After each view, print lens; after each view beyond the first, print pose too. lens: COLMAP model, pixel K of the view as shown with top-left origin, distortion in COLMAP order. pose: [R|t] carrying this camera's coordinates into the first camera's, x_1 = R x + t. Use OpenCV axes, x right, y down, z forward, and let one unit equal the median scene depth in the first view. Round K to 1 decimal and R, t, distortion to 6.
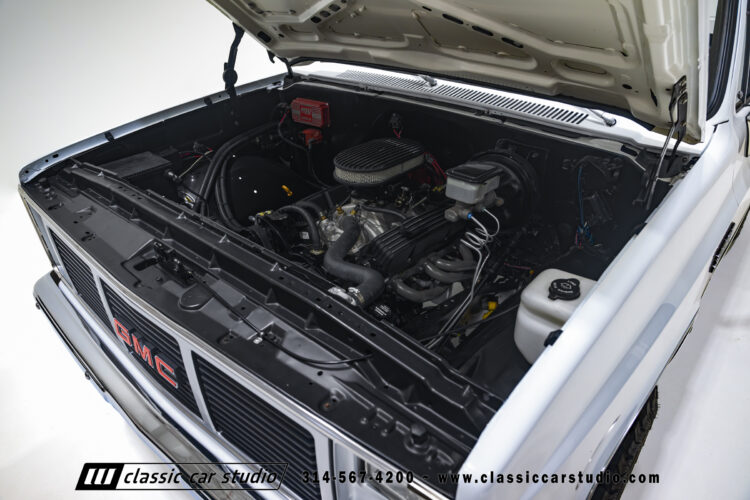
lens RADIAL K [[499.8, 0, 372.2], [0, 499.8, 250.4], [0, 0, 1]] dist [0.000366, -0.000750]
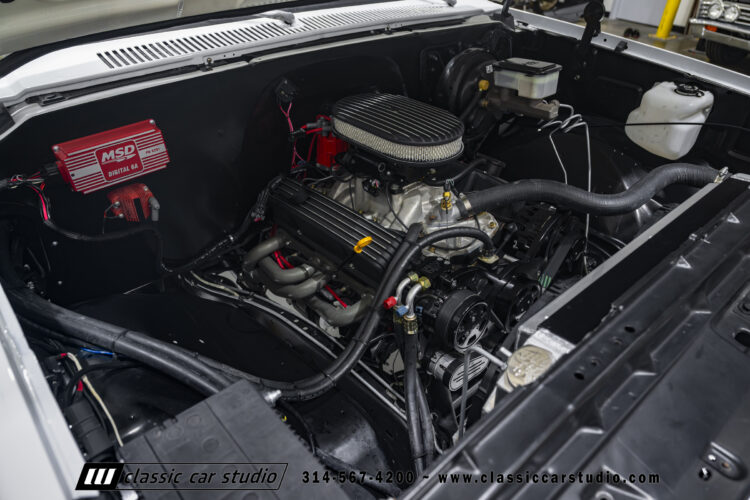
lens RADIAL K [[499.8, 0, 370.4], [0, 499.8, 251.0], [0, 0, 1]] dist [0.000366, -0.000750]
pose [[0.148339, -0.570856, 0.807539, -0.623987], [0.500327, 0.747679, 0.436634, -0.353707], [-0.853035, 0.339263, 0.396525, 0.764485]]
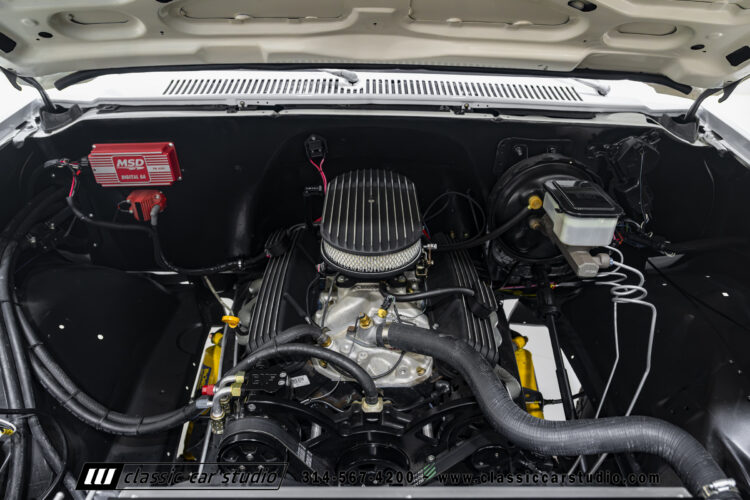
lens RADIAL K [[499.8, 0, 374.9], [0, 499.8, 249.2], [0, 0, 1]] dist [0.000366, -0.000750]
pose [[0.750512, -0.352777, 0.558820, -0.324321], [0.324113, 0.933407, 0.153956, -0.222674], [-0.575919, 0.065575, 0.814873, 0.464308]]
